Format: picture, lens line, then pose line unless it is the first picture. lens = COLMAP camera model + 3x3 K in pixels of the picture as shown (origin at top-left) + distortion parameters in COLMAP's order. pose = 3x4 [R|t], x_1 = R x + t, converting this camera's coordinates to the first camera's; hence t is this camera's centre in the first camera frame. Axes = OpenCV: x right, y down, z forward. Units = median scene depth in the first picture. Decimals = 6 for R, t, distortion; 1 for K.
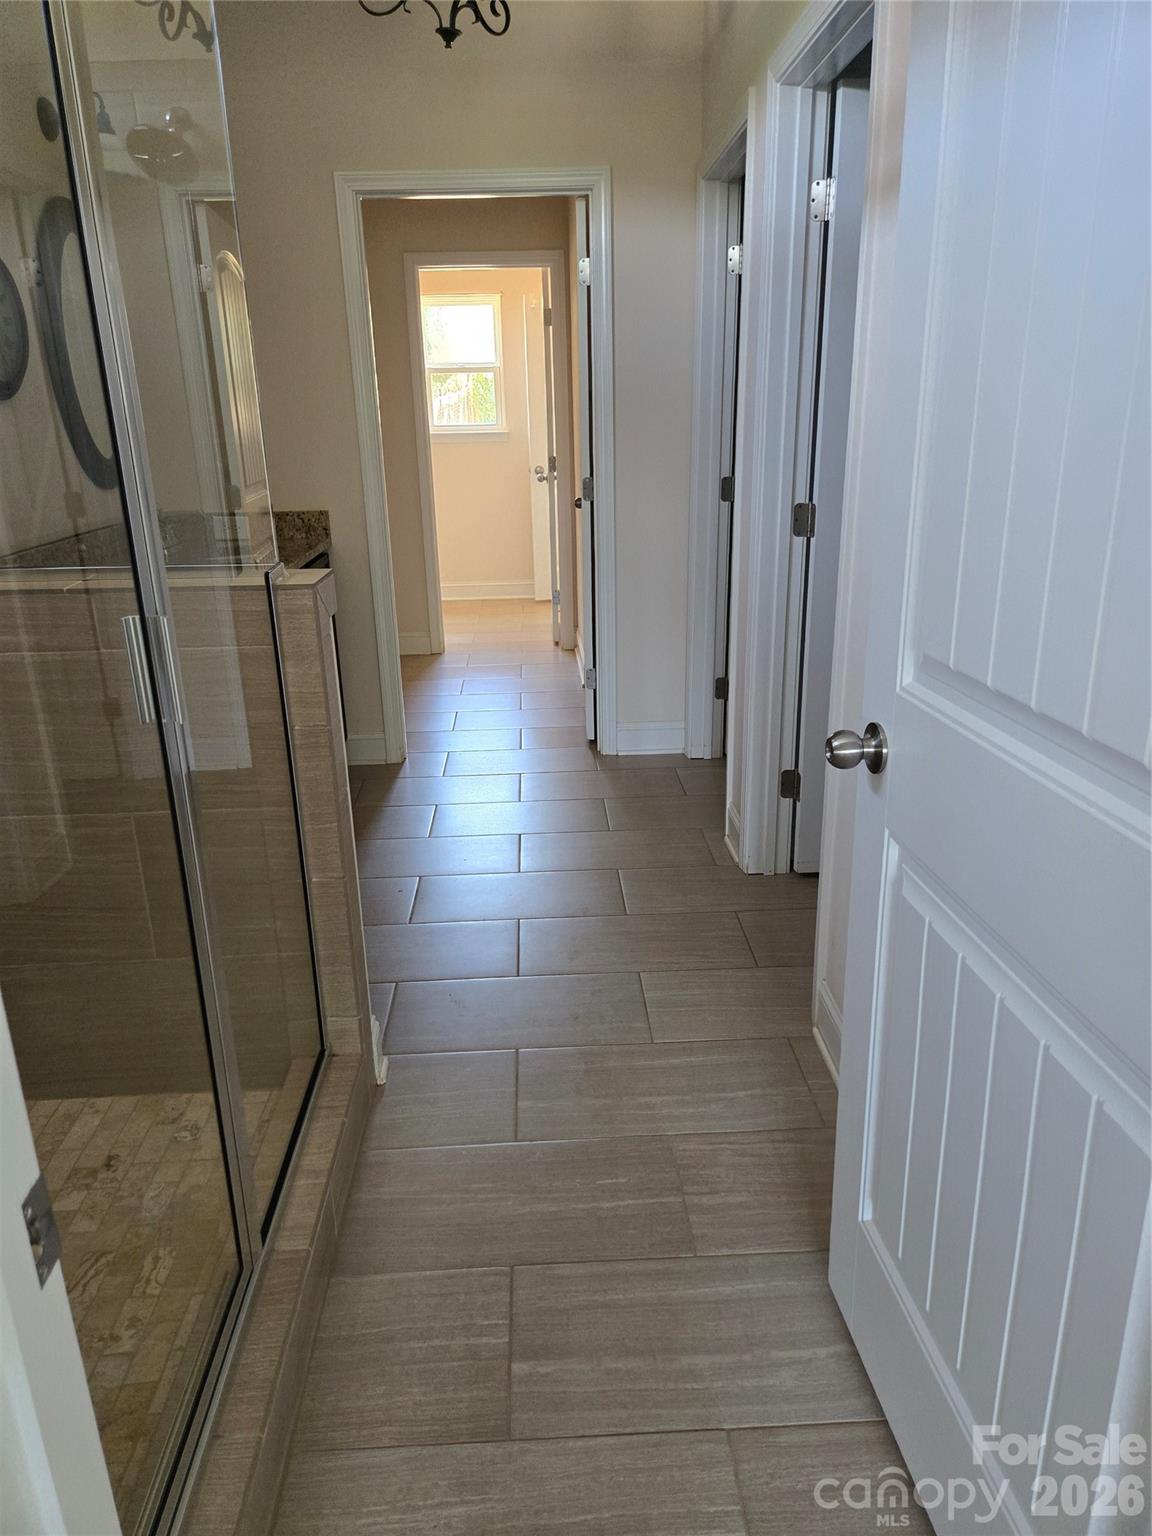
lens RADIAL K [[1029.7, 0, 585.3], [0, 1029.7, 756.1], [0, 0, 1]] dist [0.085811, -0.081137]
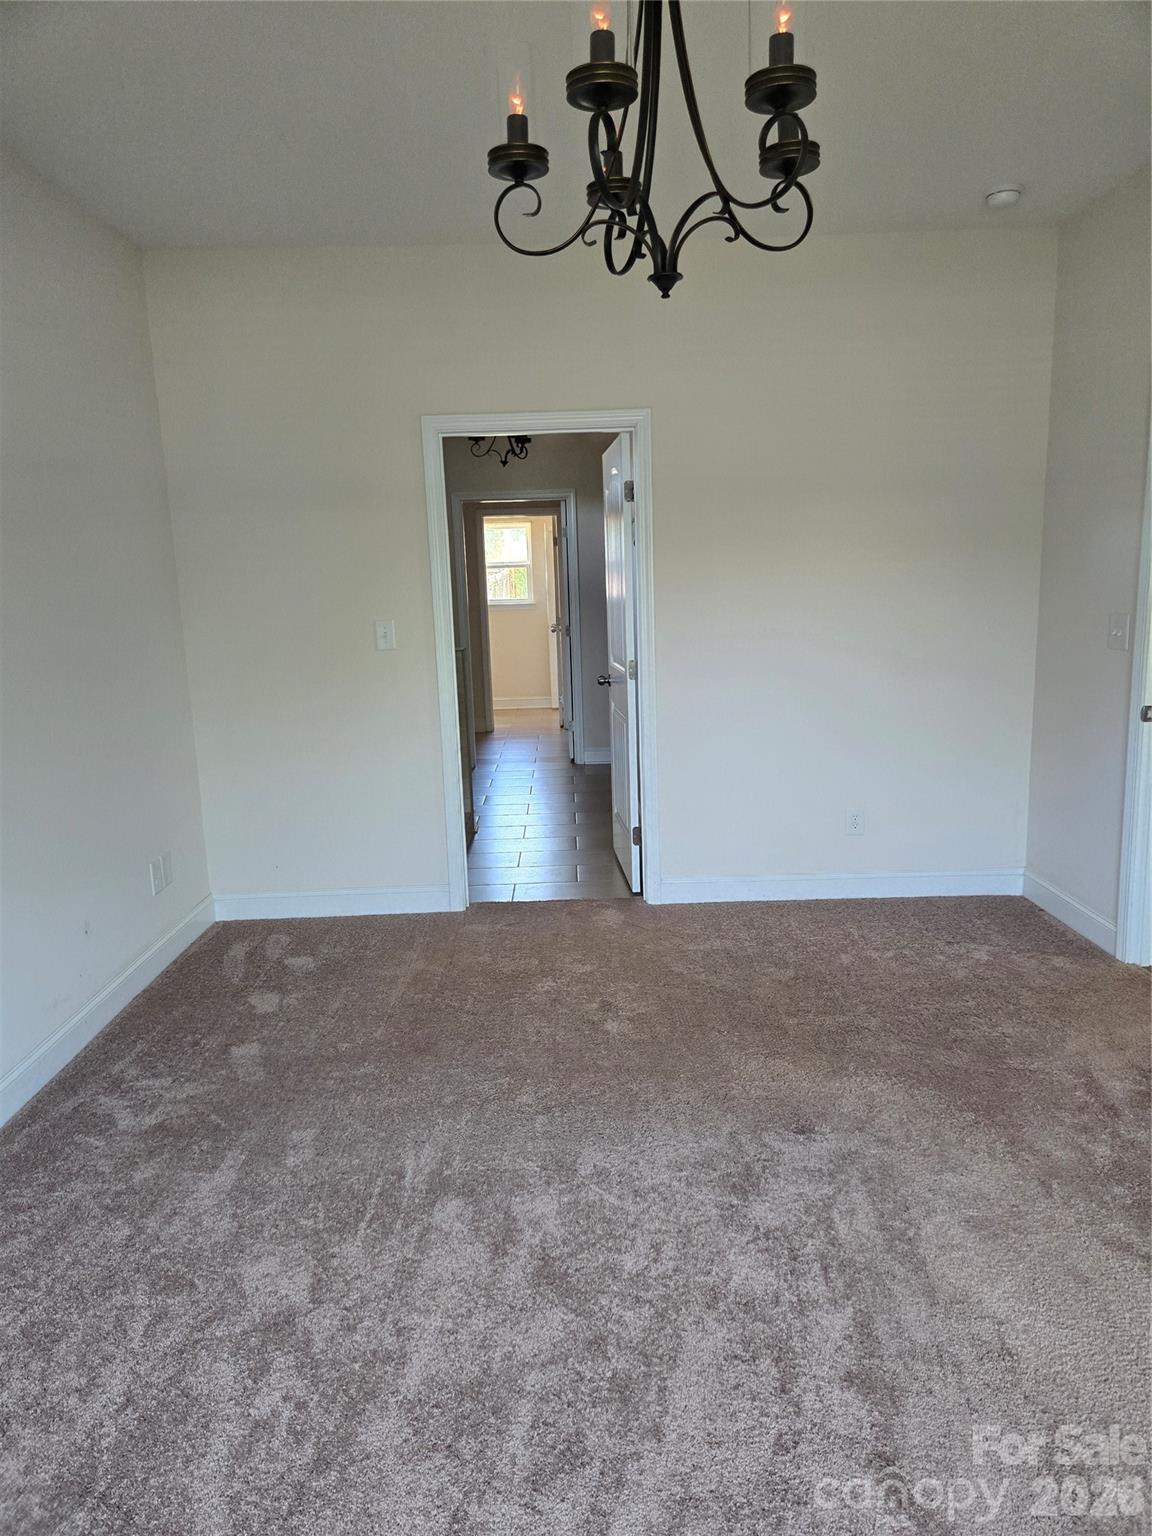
lens RADIAL K [[1029.7, 0, 585.3], [0, 1029.7, 756.1], [0, 0, 1]] dist [0.085811, -0.081137]
pose [[0.999295, -0.000797, -0.037530, 0.070719], [-0.004999, 0.988046, -0.154079, 0.187452], [0.037204, 0.154158, 0.987345, -0.601634]]
